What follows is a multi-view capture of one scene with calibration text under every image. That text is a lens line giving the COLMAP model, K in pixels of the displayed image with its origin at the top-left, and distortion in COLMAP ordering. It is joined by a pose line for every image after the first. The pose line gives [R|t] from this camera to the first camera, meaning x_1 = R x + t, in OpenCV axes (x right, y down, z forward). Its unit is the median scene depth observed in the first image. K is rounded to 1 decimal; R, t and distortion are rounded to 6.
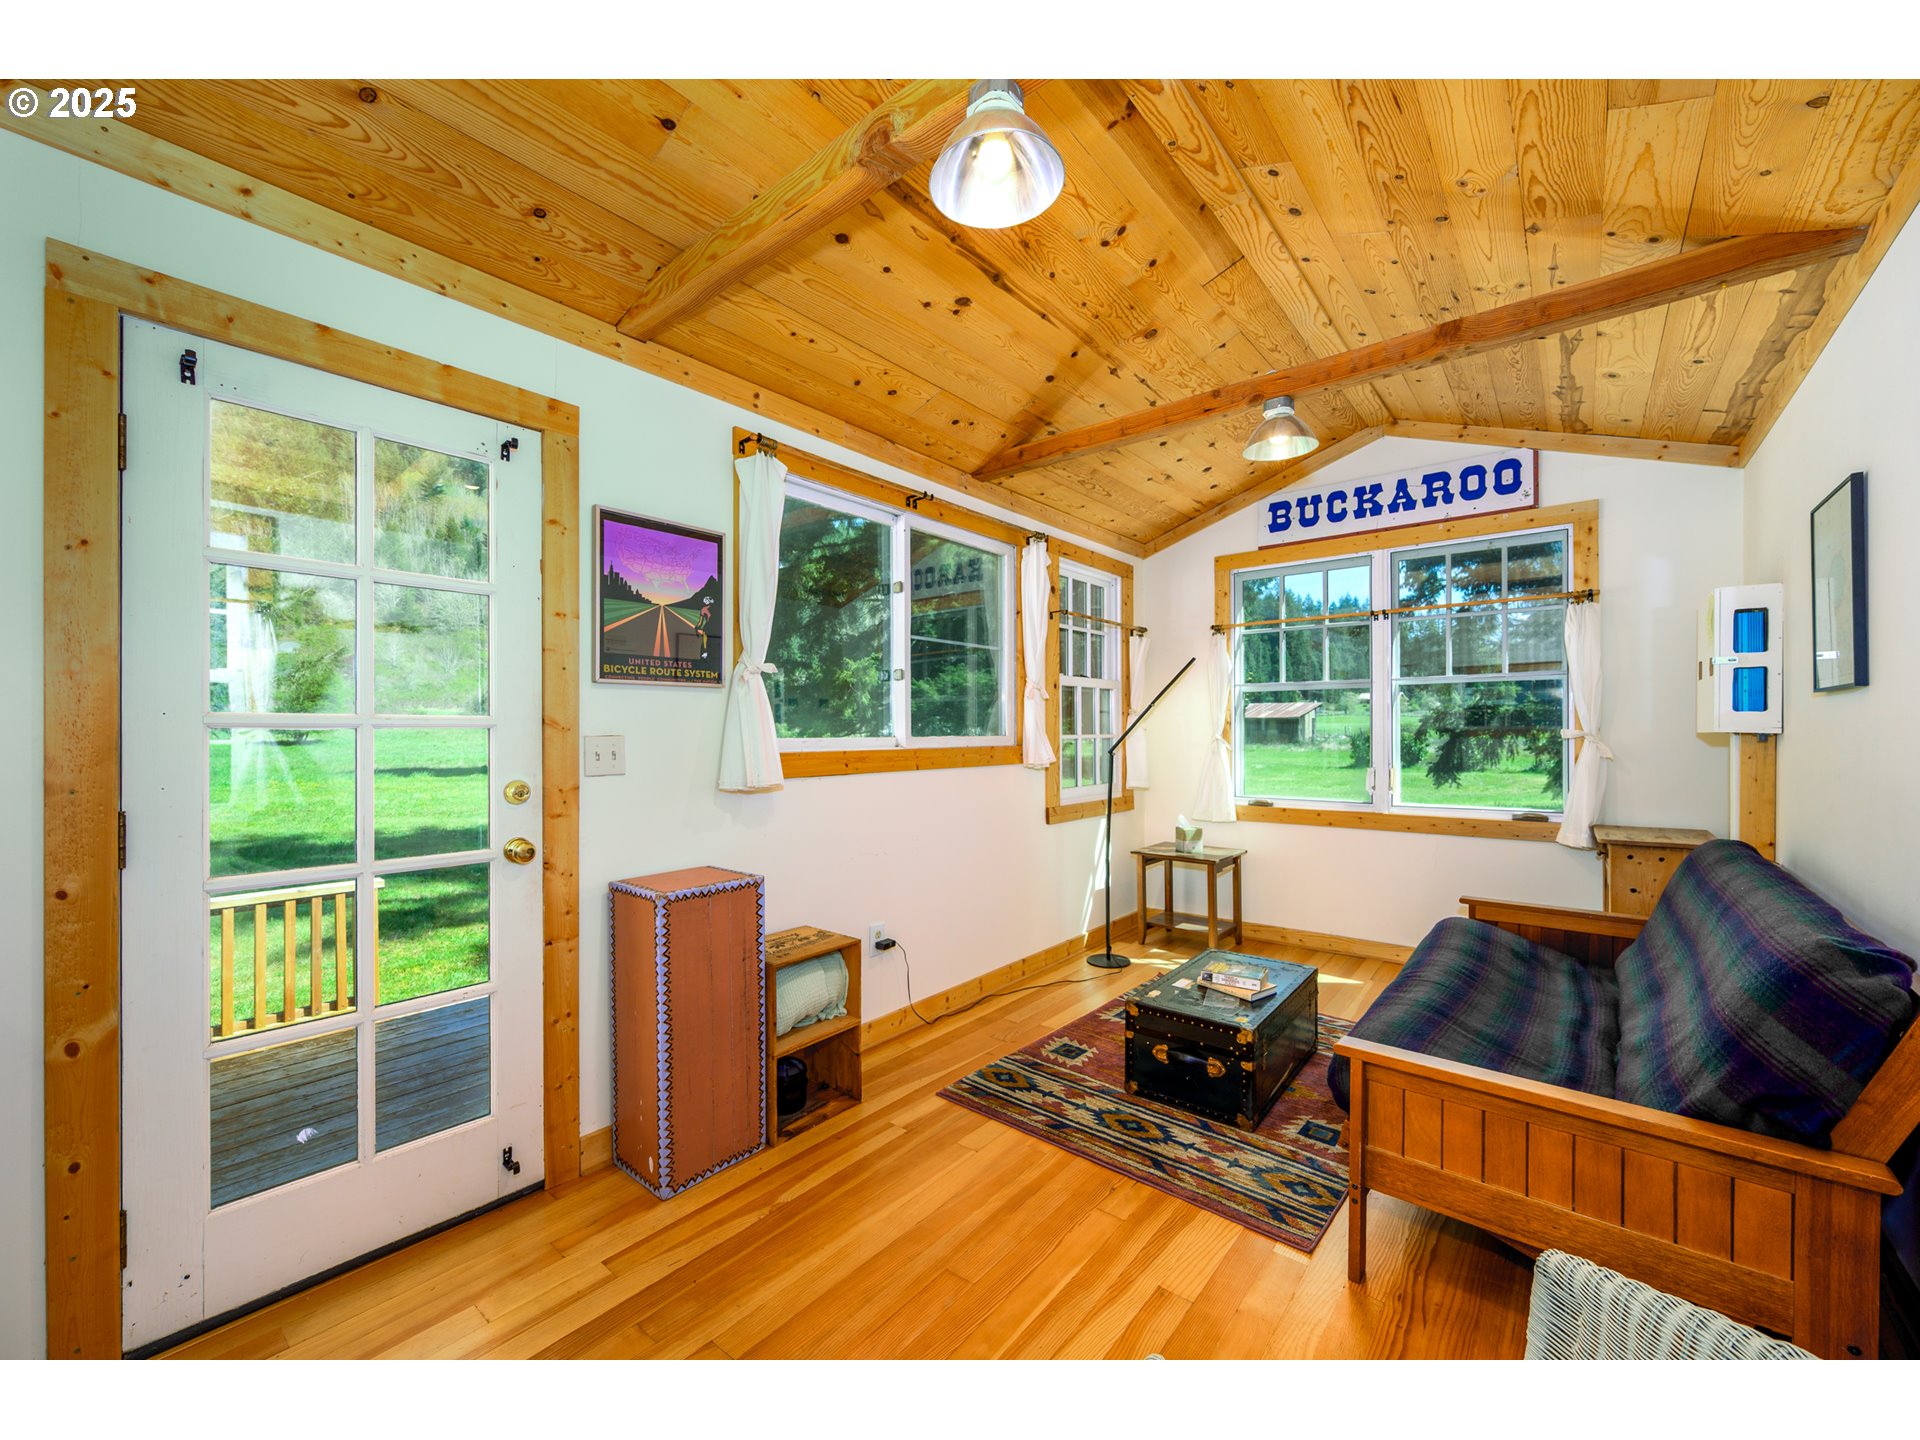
lens RADIAL K [[761.7, 0, 964.7], [0, 761.7, 724.4], [0, 0, 1]] dist [-0.002632, -0.000121]
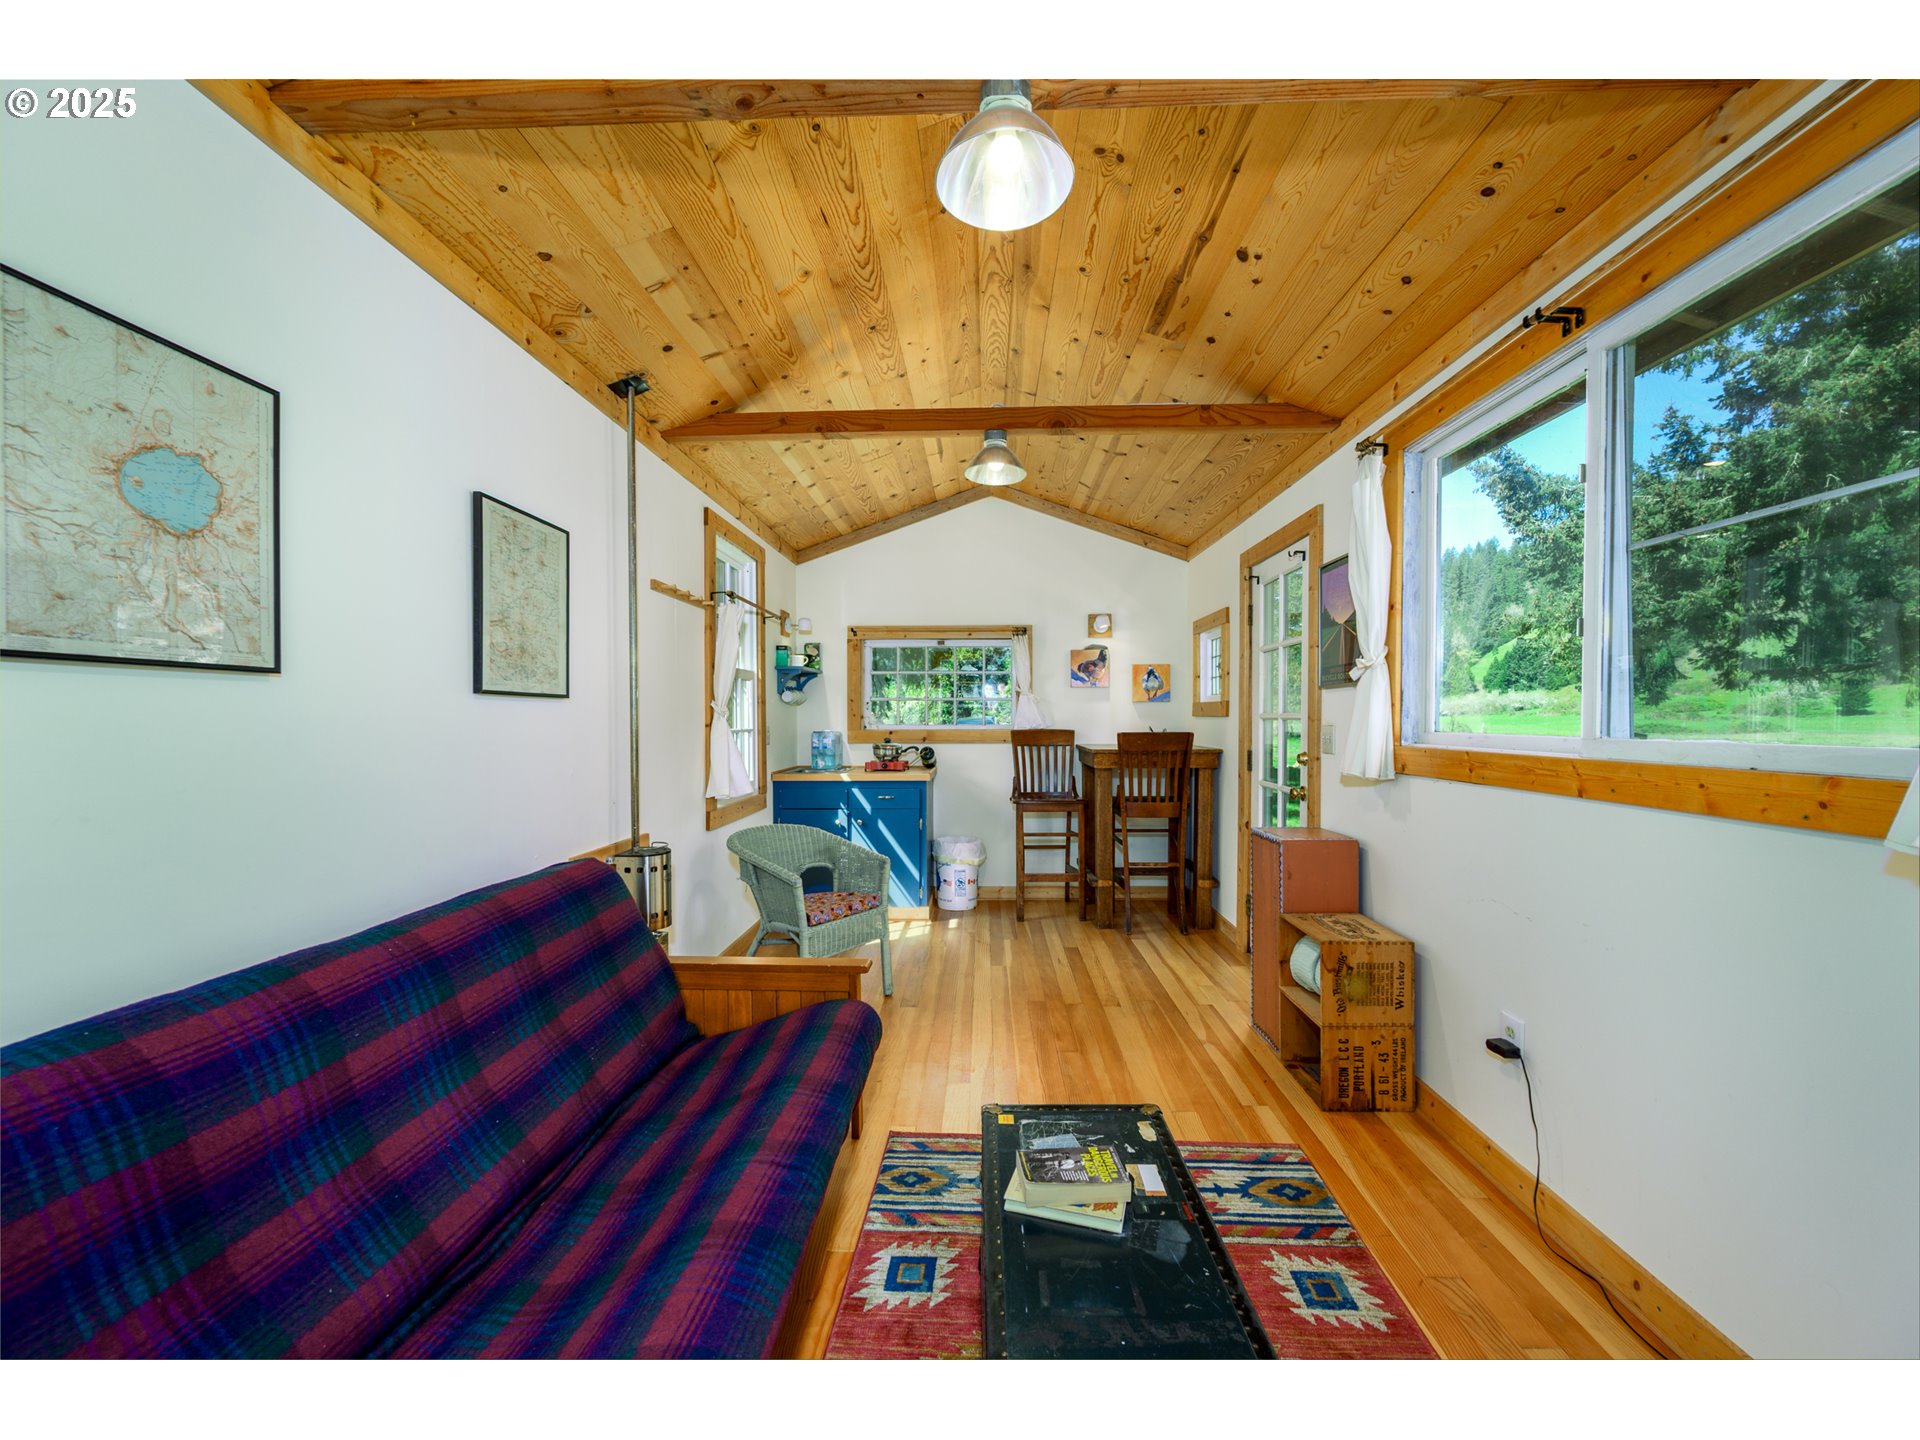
lens RADIAL K [[761.7, 0, 962.5], [0, 761.7, 725.5], [0, 0, 1]] dist [-0.002632, -0.000121]
pose [[-0.798824, 0.006401, -0.601531, 0.855756], [0.005063, 0.999980, 0.003918, 0.003476], [0.601544, 0.000084, -0.798840, 1.595474]]
